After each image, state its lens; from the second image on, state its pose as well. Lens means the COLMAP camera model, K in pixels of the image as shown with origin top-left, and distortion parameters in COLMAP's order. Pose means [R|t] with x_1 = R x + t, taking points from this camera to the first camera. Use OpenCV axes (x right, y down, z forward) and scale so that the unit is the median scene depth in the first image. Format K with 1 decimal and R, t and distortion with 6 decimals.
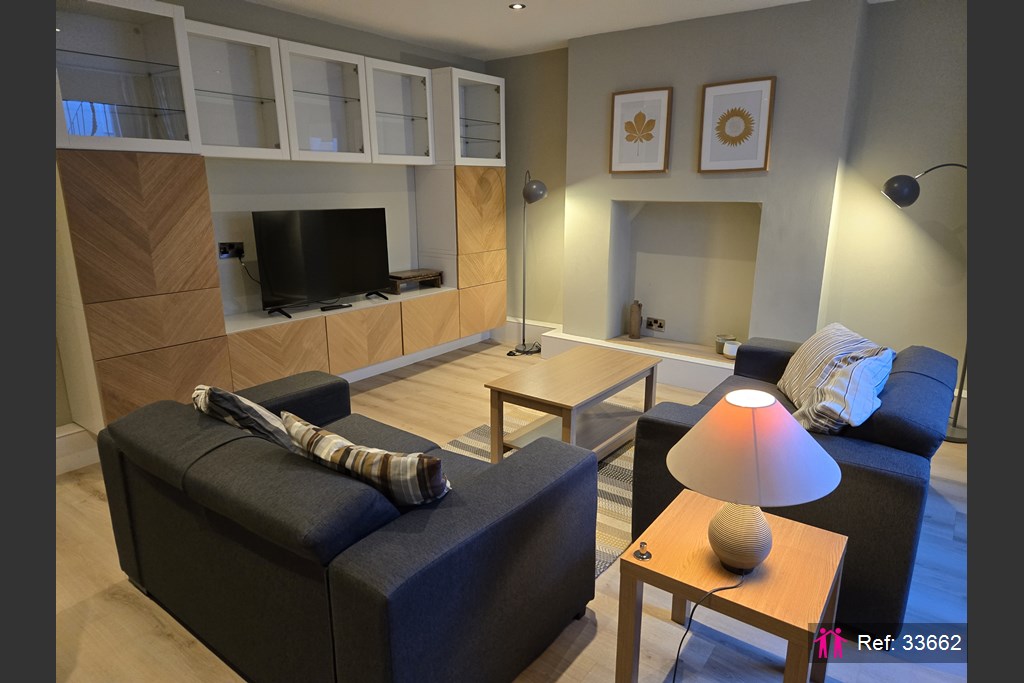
lens RADIAL K [[599.7, 0, 512.7], [0, 599.7, 341.4], [0, 0, 1]] dist [0.006189, -0.000278]
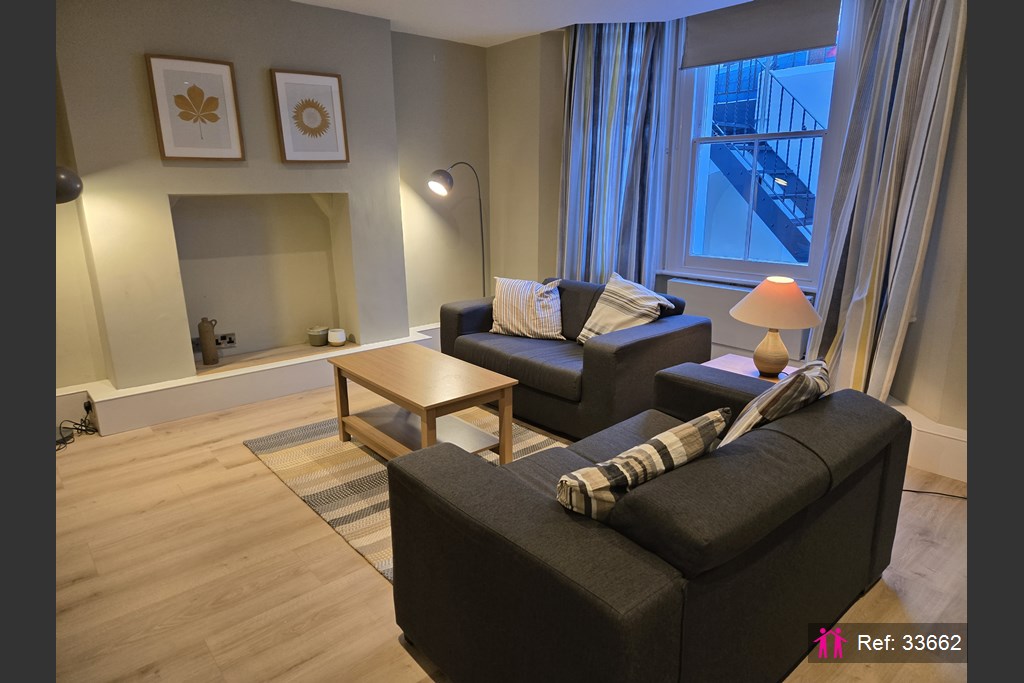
lens RADIAL K [[599.7, 0, 511.2], [0, 599.7, 344.0], [0, 0, 1]] dist [0.006189, -0.000278]
pose [[0.216806, -0.253453, 0.942739, -0.553316], [0.252638, 0.947377, 0.196600, -0.103424], [-0.942958, 0.195548, 0.269429, 0.449744]]
